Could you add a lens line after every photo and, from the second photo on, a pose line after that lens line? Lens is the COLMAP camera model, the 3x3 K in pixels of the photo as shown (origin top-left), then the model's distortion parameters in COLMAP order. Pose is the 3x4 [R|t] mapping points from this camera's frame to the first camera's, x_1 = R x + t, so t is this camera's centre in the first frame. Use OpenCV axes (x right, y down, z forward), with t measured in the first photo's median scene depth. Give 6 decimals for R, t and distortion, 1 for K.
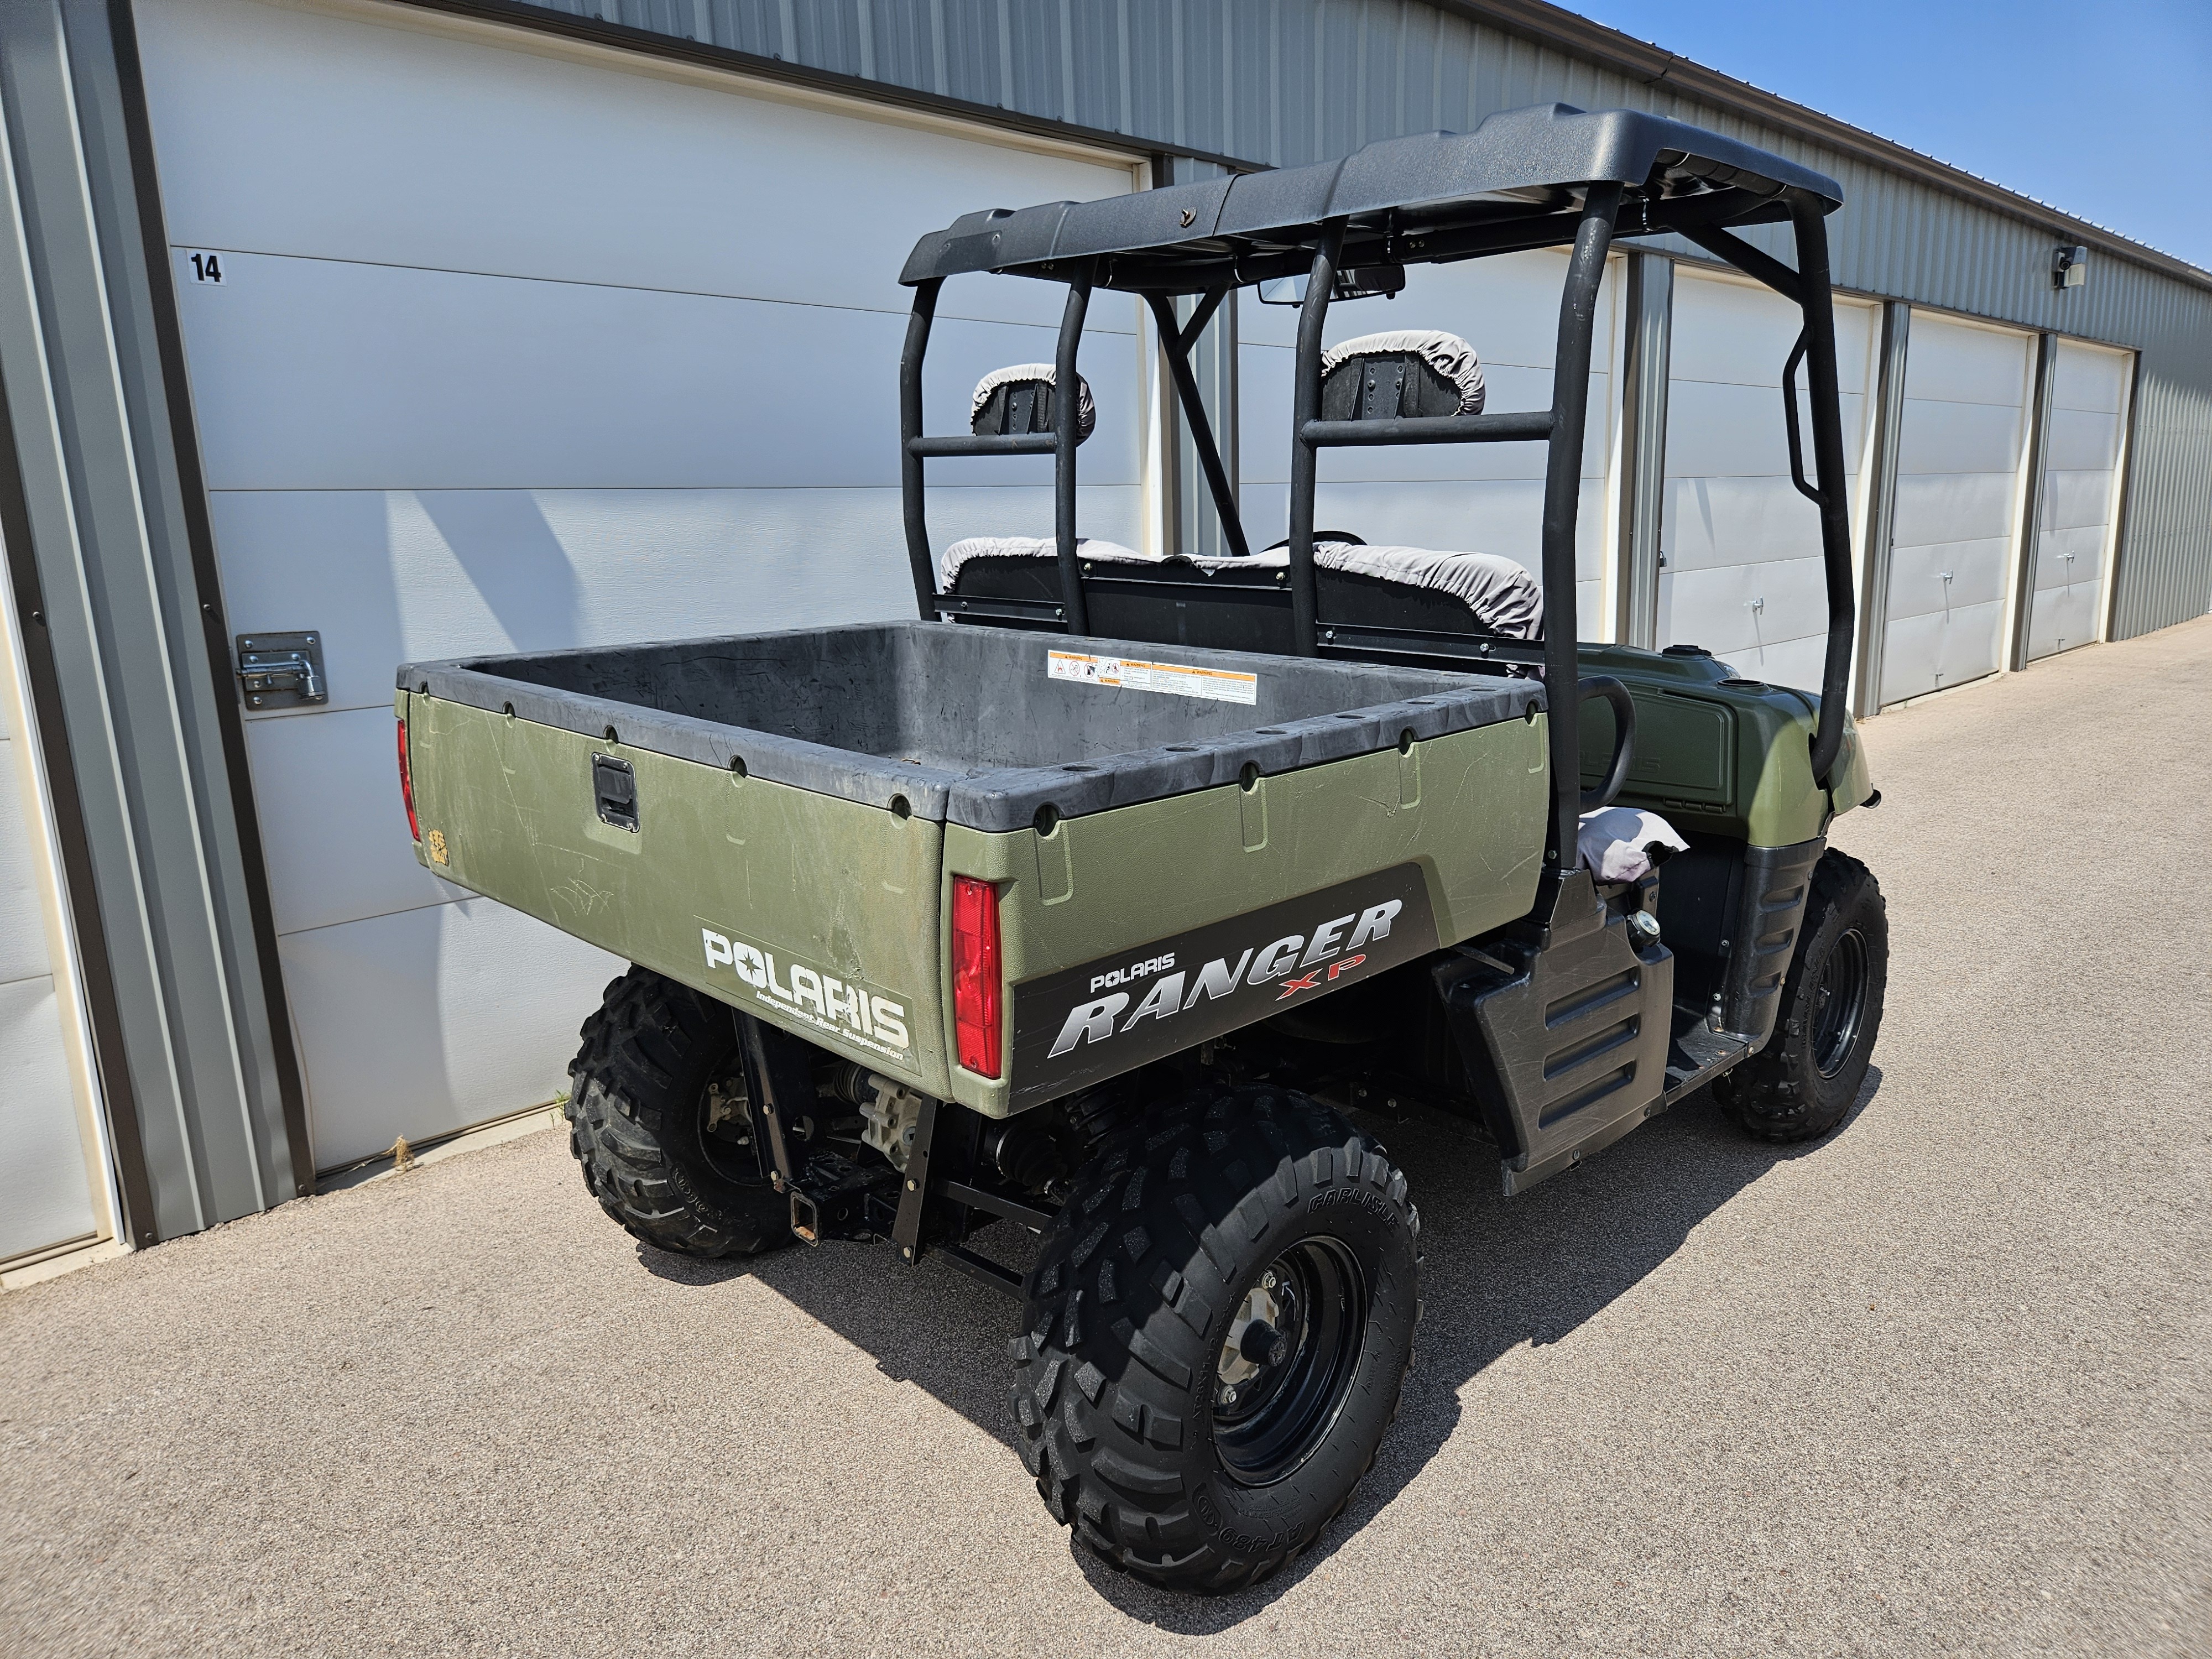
lens RADIAL K [[1503.3, 0, 1102.9], [0, 1503.3, 827.5], [0, 0, 1]] dist [0.076643, -0.068354]
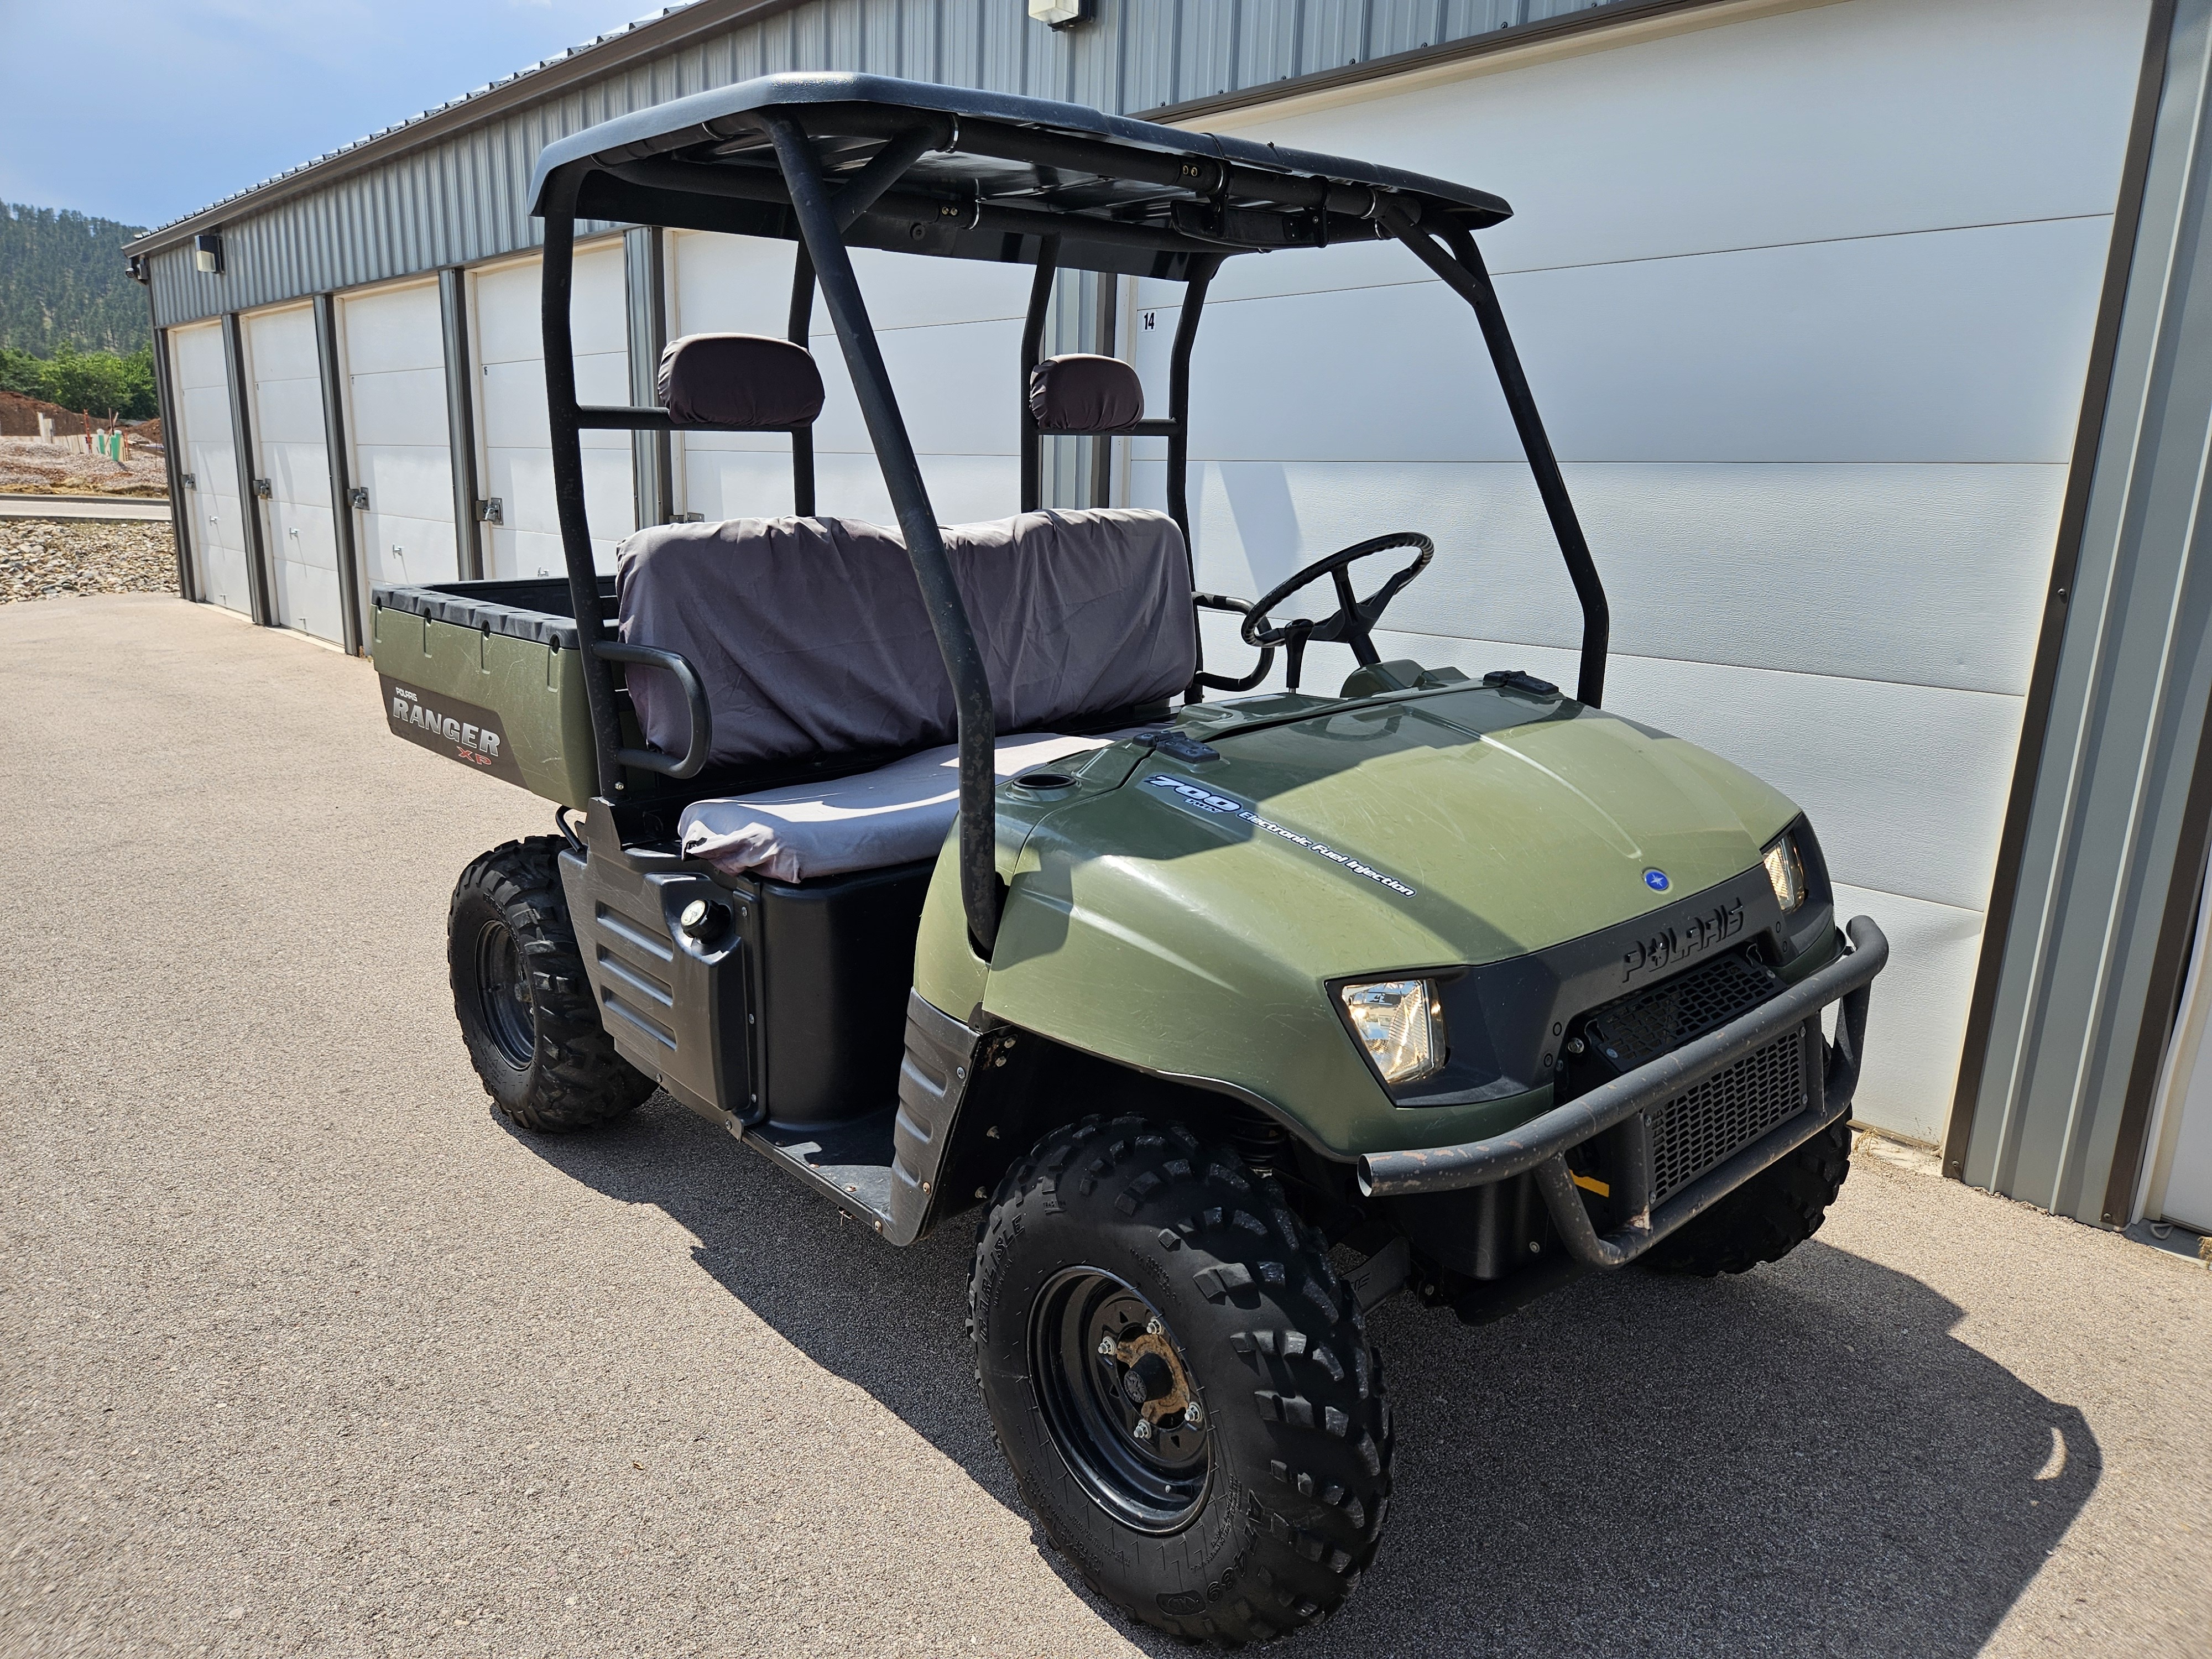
lens RADIAL K [[1493.7, 0, 1084.9], [0, 1493.7, 822.7], [0, 0, 1]] dist [0.081094, -0.066005]
pose [[-0.055569, 0.251314, -0.966309, 1.099217], [-0.227137, 0.939248, 0.257338, -0.261249], [0.972276, 0.233785, 0.004890, 1.052006]]
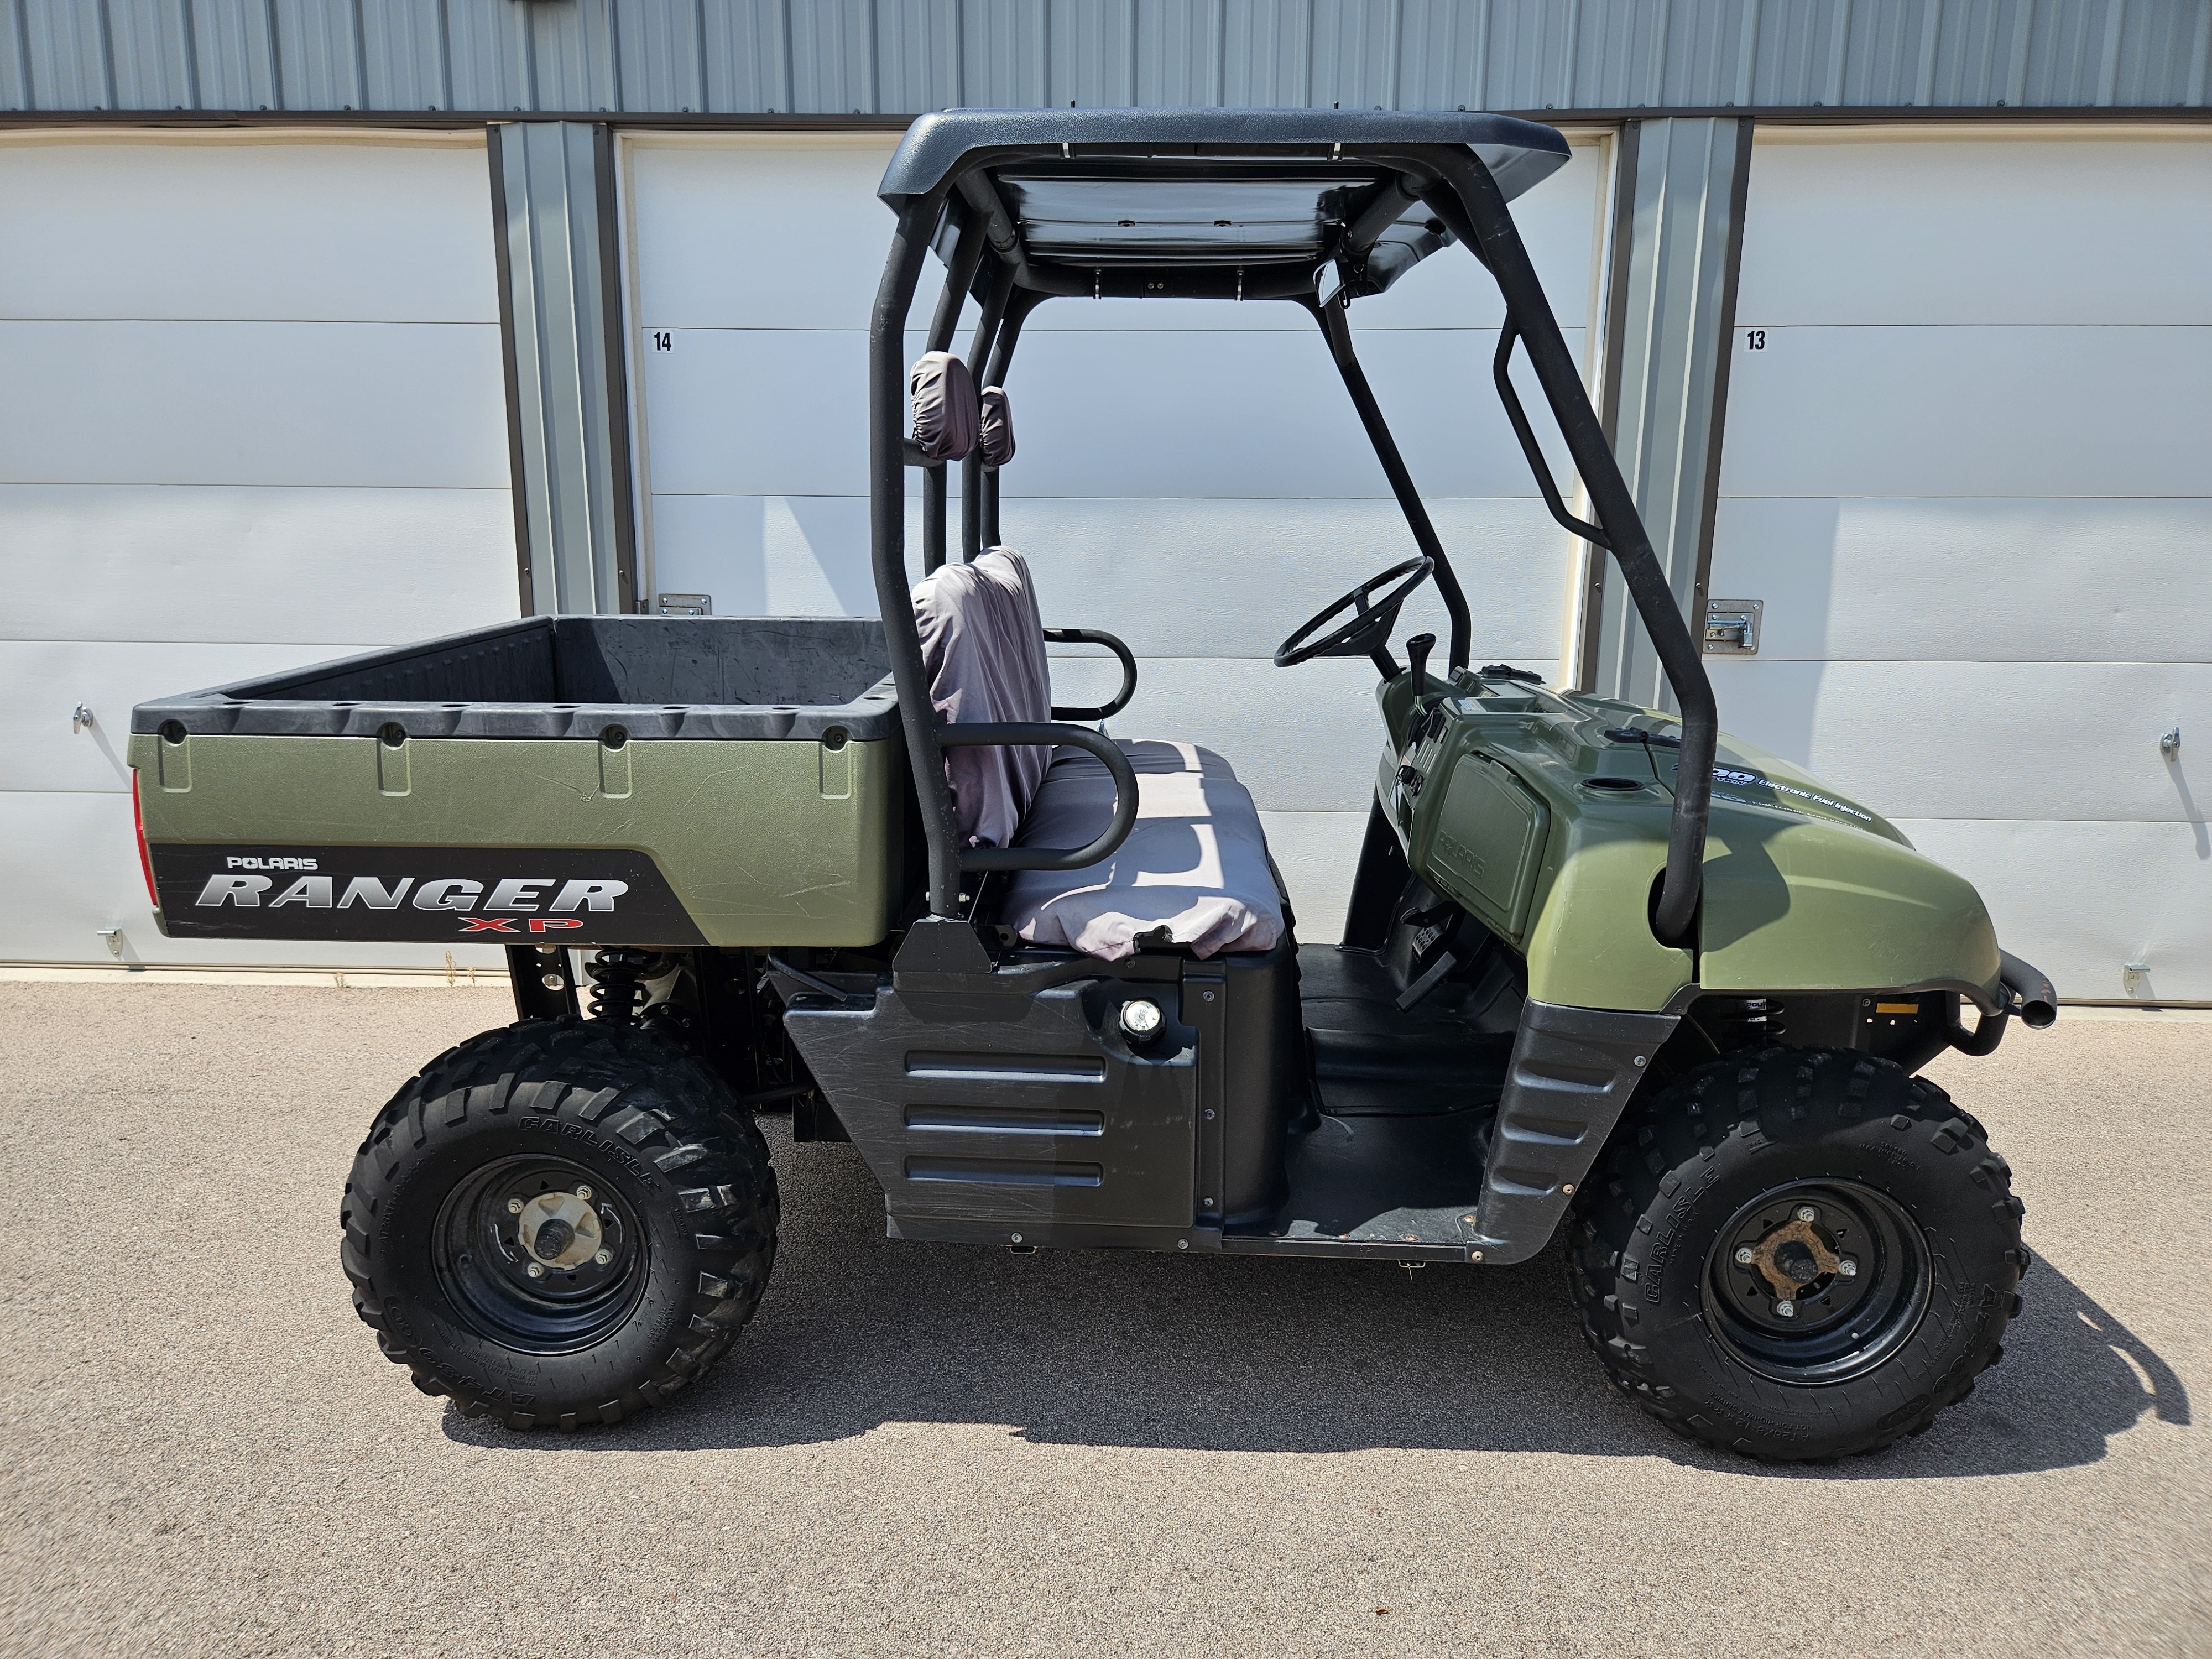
lens RADIAL K [[1493.7, 0, 1084.9], [0, 1493.7, 822.7], [0, 0, 1]] dist [0.081094, -0.066005]
pose [[0.680060, 0.172641, -0.712540, 0.796869], [-0.175324, 0.981977, 0.070590, -0.086815], [0.711885, 0.076920, 0.698071, 0.316146]]
